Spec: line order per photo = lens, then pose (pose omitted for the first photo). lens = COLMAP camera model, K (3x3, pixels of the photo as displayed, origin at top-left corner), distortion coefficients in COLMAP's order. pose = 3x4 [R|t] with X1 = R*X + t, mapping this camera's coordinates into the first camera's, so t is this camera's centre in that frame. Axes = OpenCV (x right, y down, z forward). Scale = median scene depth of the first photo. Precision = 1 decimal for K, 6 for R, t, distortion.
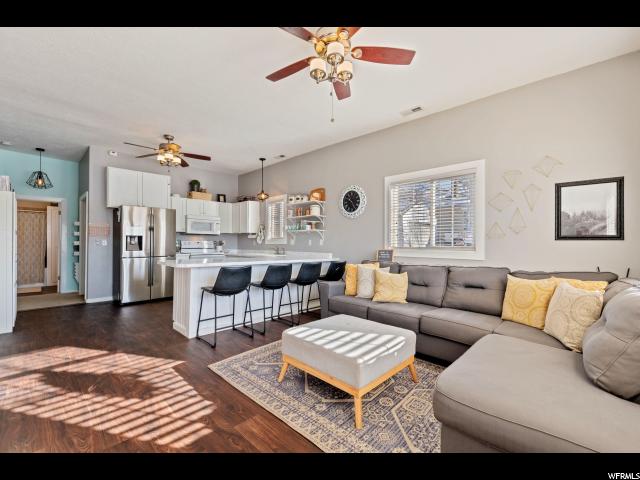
lens RADIAL K [[267.8, 0, 322.0], [0, 267.8, 243.6], [0, 0, 1]] dist [-0.002593, -0.002528]
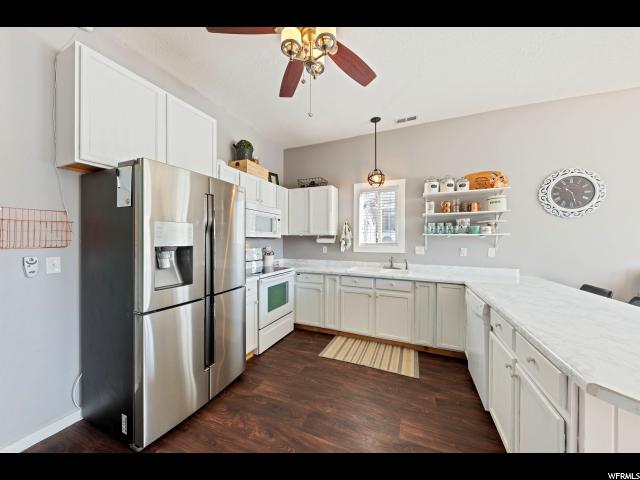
lens RADIAL K [[223.3, 0, 319.1], [0, 223.3, 240.0], [0, 0, 1]] dist [0.001321, -0.000566]
pose [[0.940937, -0.003107, 0.338566, -0.601298], [0.001404, 0.999985, 0.005275, -0.039273], [-0.338578, -0.004488, 0.940928, 0.625363]]
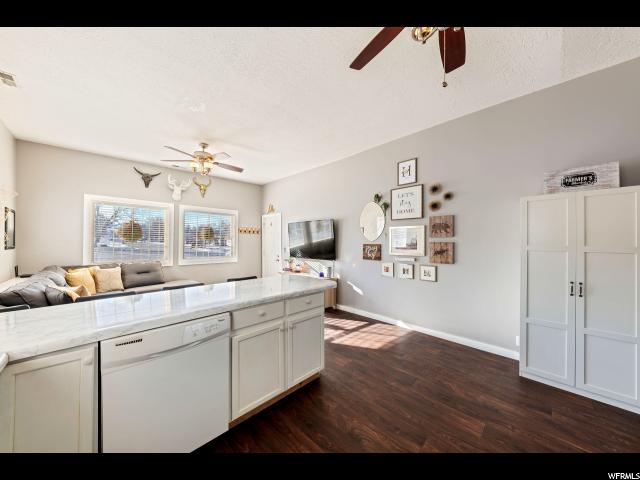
lens RADIAL K [[223.3, 0, 321.8], [0, 223.3, 240.4], [0, 0, 1]] dist [0.001321, -0.000566]
pose [[-0.999400, -0.011578, 0.032632, -0.399866], [-0.011900, 0.999882, -0.009689, -0.038102], [-0.032516, -0.010071, -0.999420, 1.126773]]
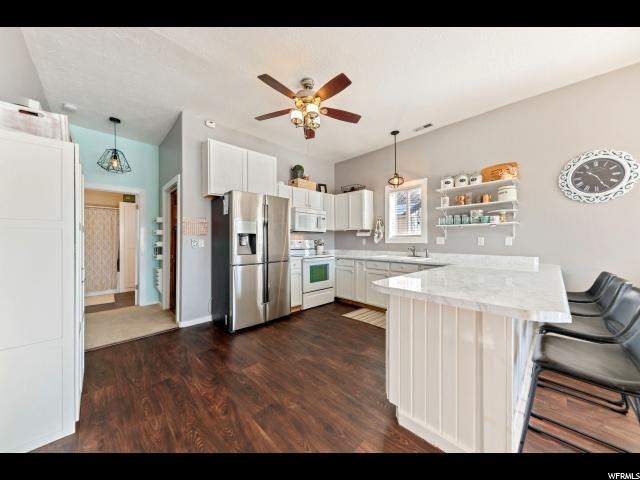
lens RADIAL K [[220.6, 0, 321.9], [0, 220.6, 239.6], [0, 0, 1]] dist [0.004460, -0.001797]
pose [[0.999138, -0.008735, -0.040582, -0.465869], [0.008632, 0.999959, -0.002710, -0.010695], [0.040604, 0.002357, 0.999173, 0.411311]]
